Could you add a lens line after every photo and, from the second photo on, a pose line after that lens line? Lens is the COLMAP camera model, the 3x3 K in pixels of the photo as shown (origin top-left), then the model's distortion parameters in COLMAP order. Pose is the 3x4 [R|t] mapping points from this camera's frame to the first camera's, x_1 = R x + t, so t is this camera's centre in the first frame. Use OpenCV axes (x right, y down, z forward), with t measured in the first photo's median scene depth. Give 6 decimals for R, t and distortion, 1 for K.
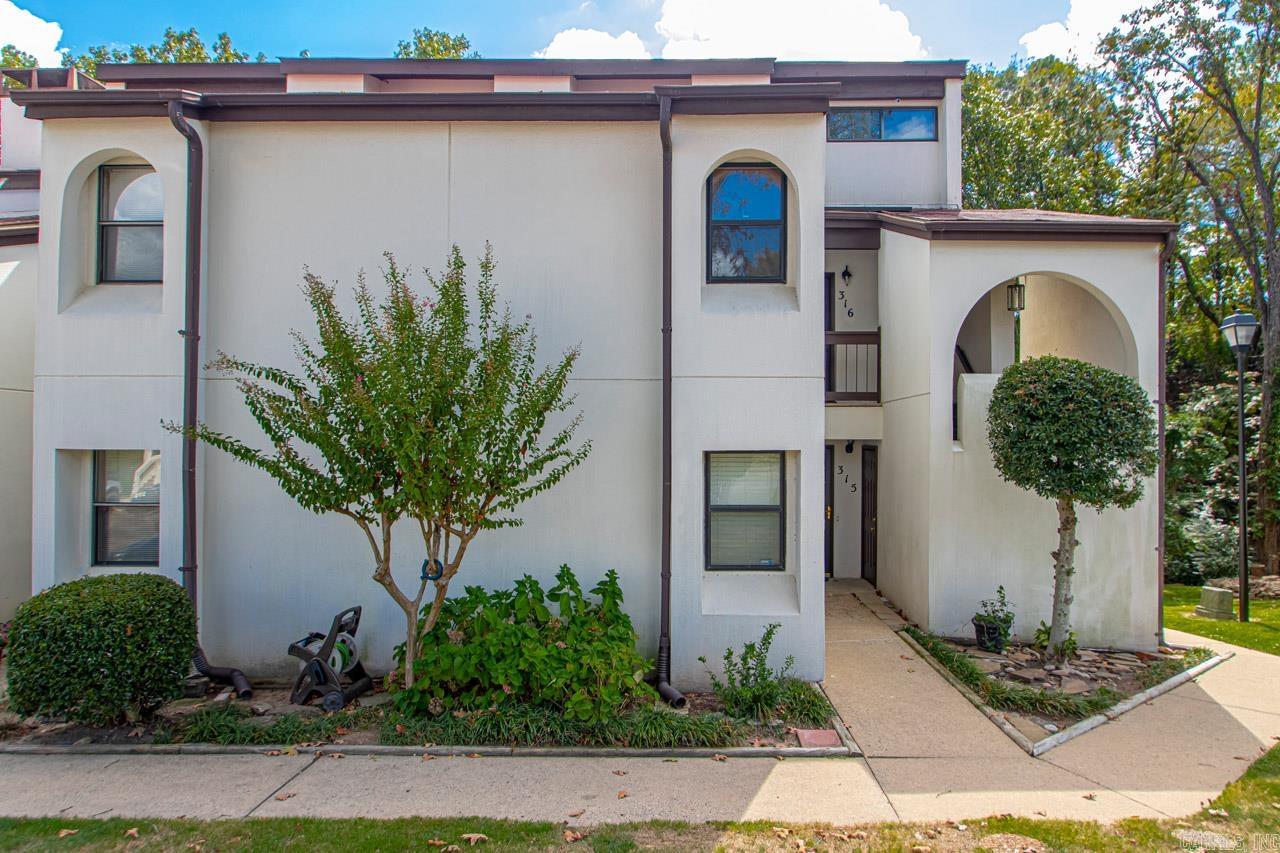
lens RADIAL K [[759.1, 0, 636.3], [0, 759.1, 427.6], [0, 0, 1]] dist [-0.000232, -0.001517]
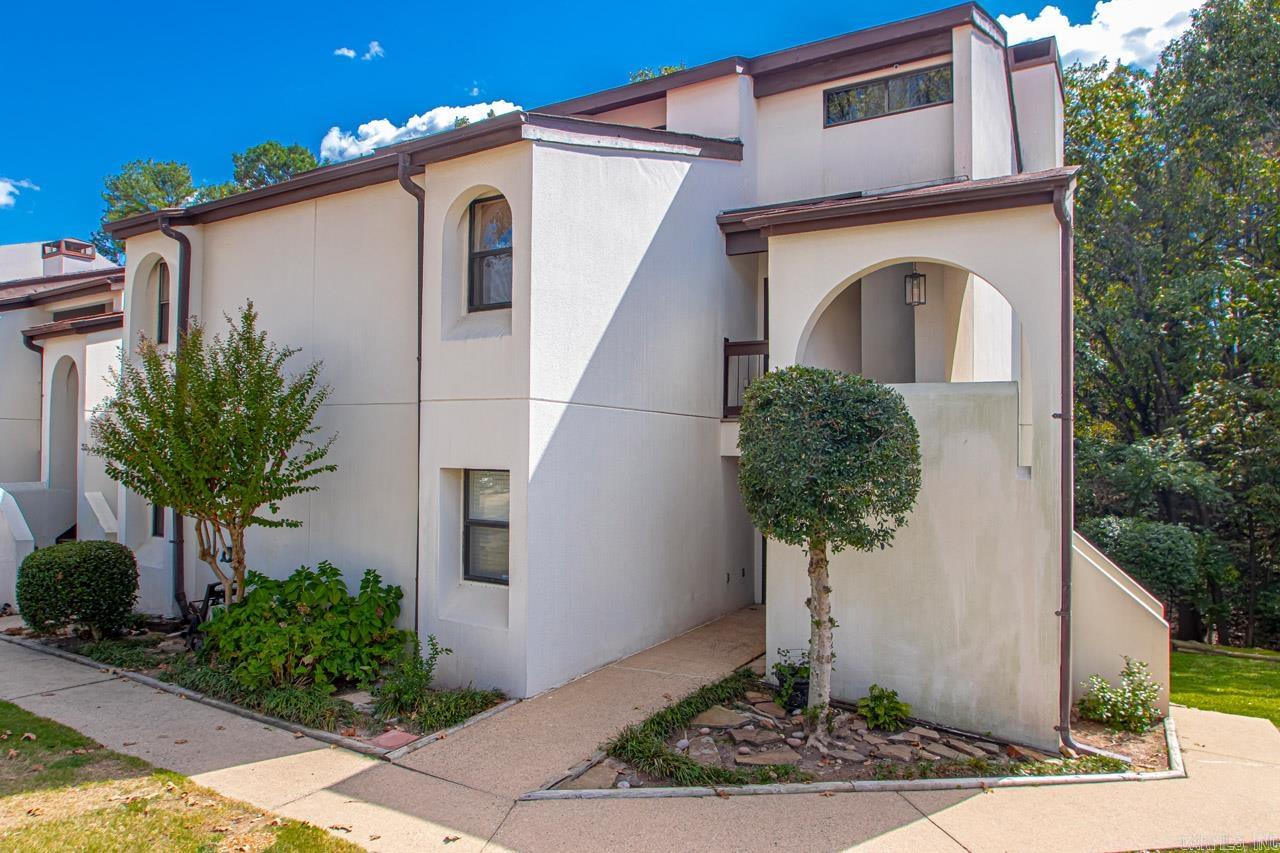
lens RADIAL K [[759.1, 0, 634.7], [0, 759.1, 422.7], [0, 0, 1]] dist [-0.000232, -0.001517]
pose [[0.873317, -0.002613, -0.487145, 0.844228], [-0.003239, 0.999932, -0.011170, -0.023656], [0.487142, 0.011333, 0.873250, 0.172756]]
